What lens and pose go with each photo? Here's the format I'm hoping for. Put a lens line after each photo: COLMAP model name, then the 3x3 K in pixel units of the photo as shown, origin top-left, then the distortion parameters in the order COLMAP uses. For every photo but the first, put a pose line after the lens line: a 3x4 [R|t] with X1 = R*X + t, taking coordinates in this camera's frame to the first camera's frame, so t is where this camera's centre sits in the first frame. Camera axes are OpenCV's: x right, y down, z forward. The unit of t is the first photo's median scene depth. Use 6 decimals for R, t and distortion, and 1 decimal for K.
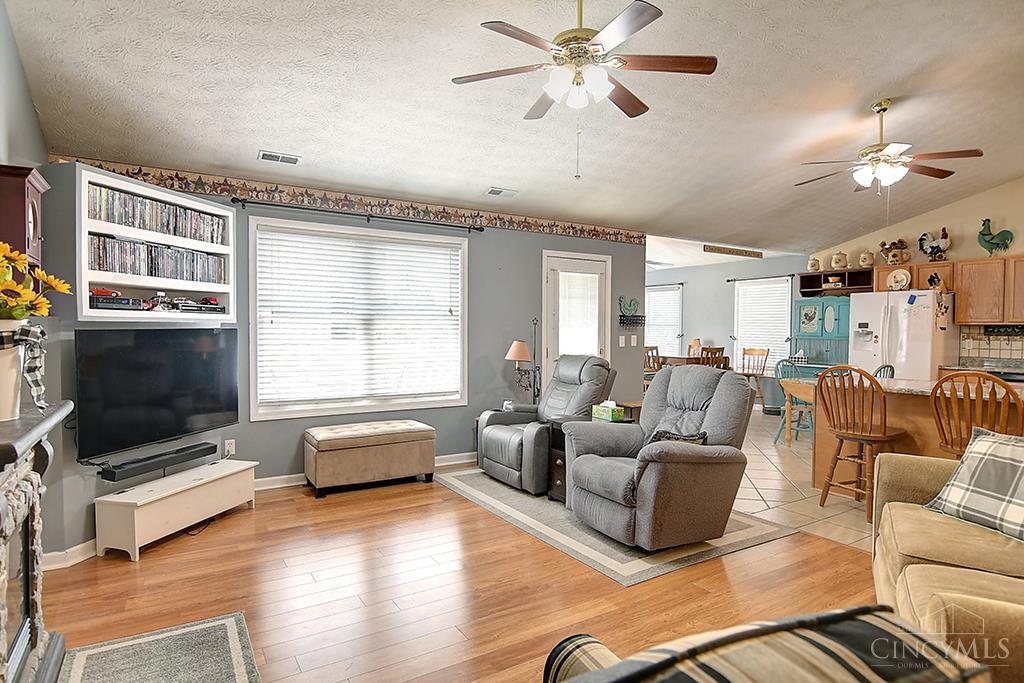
lens RADIAL K [[555.9, 0, 514.6], [0, 555.9, 346.3], [0, 0, 1]] dist [0.001242, -0.022356]
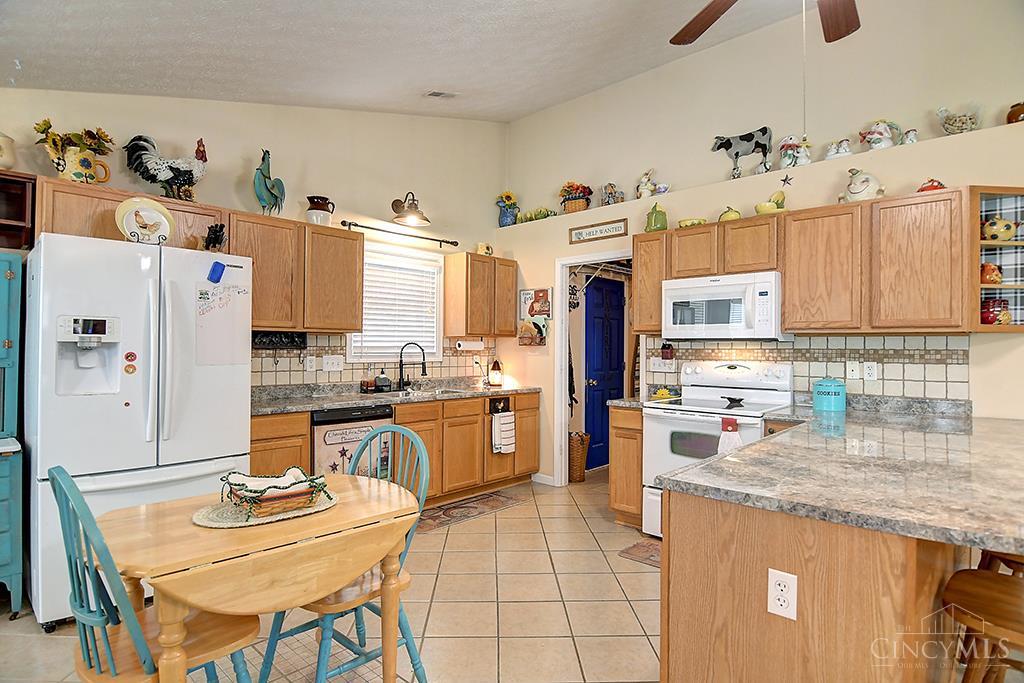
lens RADIAL K [[540.0, 0, 509.9], [0, 540.0, 343.6], [0, 0, 1]] dist [-0.000746, -0.021549]
pose [[-0.238805, -0.003264, 0.971062, 0.416861], [0.021539, 0.999731, 0.008657, -0.043834], [-0.970829, 0.022983, -0.238670, 1.537157]]
